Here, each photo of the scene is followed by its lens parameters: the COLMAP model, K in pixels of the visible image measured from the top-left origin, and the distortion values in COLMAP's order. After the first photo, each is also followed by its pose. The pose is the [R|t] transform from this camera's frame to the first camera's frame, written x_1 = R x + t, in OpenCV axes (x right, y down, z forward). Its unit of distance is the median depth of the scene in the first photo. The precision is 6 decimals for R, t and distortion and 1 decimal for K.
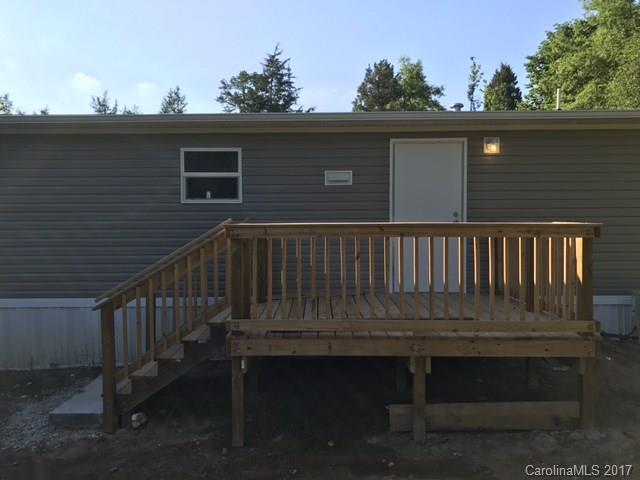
lens RADIAL K [[519.6, 0, 329.1], [0, 519.6, 240.5], [0, 0, 1]] dist [0.021682, 0.003211]
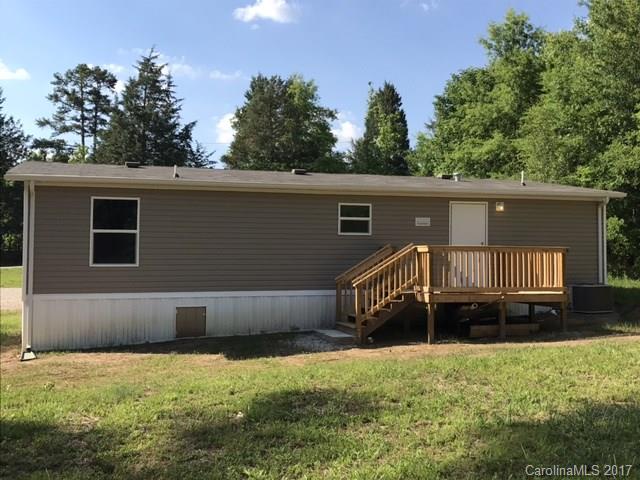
lens RADIAL K [[738.0, 0, 320.0], [0, 738.0, 240.0], [0, 0, 1]] dist [0.235445, -0.833314]
pose [[0.956267, 0.014821, 0.292121, -0.194702], [0.002783, 0.998209, -0.059756, 0.016839], [-0.292483, 0.057956, 0.954513, -0.242323]]
